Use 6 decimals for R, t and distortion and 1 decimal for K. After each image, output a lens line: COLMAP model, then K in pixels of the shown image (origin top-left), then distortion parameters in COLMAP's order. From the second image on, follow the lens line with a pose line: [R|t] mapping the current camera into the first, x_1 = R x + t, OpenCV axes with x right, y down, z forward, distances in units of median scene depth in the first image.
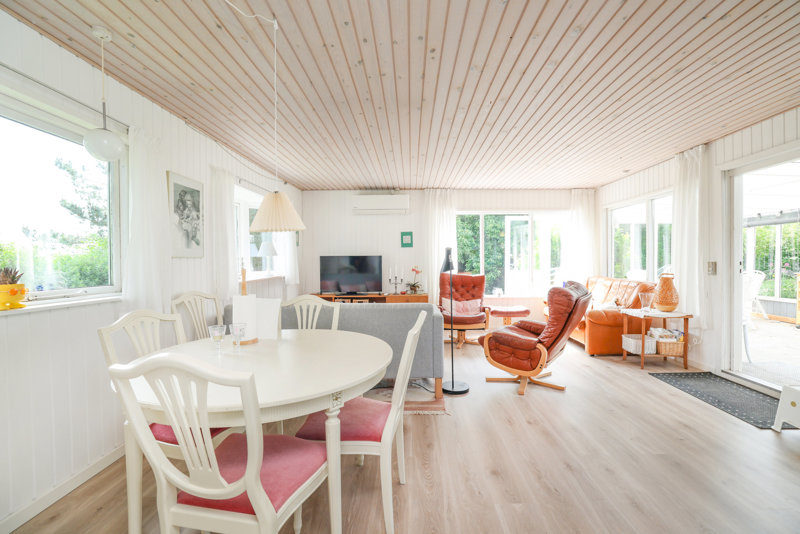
lens RADIAL K [[346.7, 0, 406.3], [0, 346.7, 263.2], [0, 0, 1]] dist [-0.025178, 0.006668]
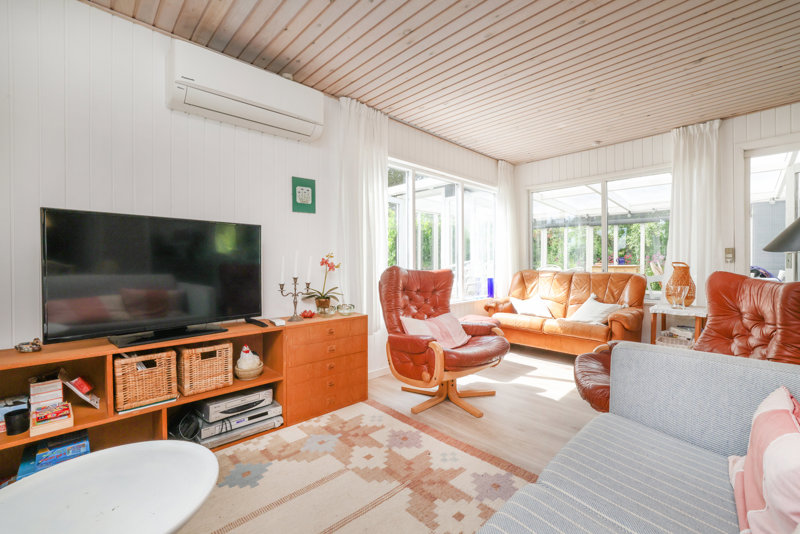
lens RADIAL K [[346.7, 0, 401.7], [0, 346.7, 262.8], [0, 0, 1]] dist [-0.025178, 0.006668]
pose [[0.712598, 0.001558, 0.701571, -0.283135], [0.002813, 0.999983, -0.005078, 0.028351], [-0.701567, 0.005592, 0.712582, 0.745764]]
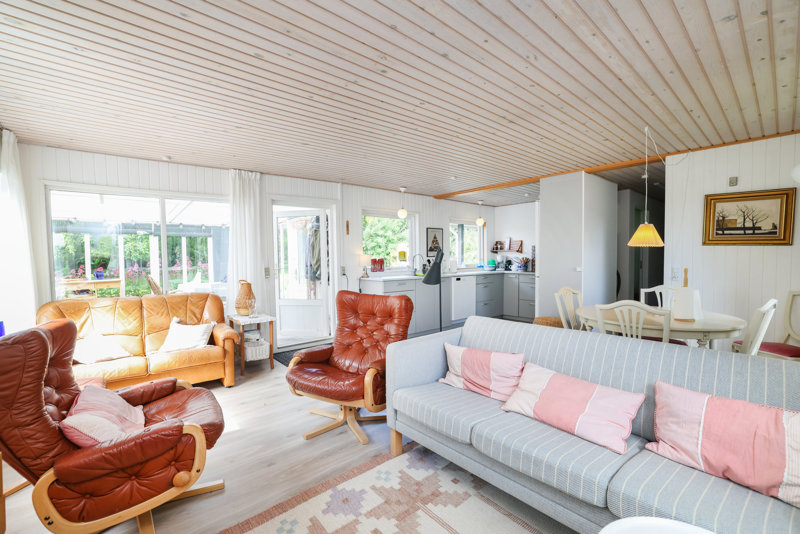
lens RADIAL K [[346.7, 0, 405.0], [0, 346.7, 275.0], [0, 0, 1]] dist [-0.025178, 0.006668]
pose [[-0.673474, -0.025659, 0.738766, -0.312085], [0.024092, 0.998105, 0.056629, -0.030169], [-0.738819, 0.055936, -0.671579, 1.148652]]
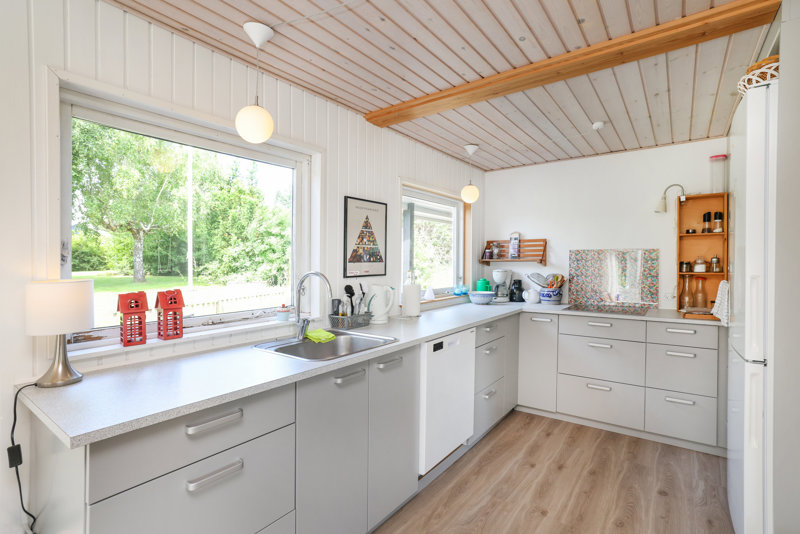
lens RADIAL K [[386.8, 0, 395.4], [0, 386.8, 265.9], [0, 0, 1]] dist [-0.000259, 0.000040]
pose [[-0.803471, 0.006808, 0.595304, 0.287899], [0.019090, 0.999715, 0.014332, -0.045855], [-0.595037, 0.022879, -0.803372, 0.526658]]
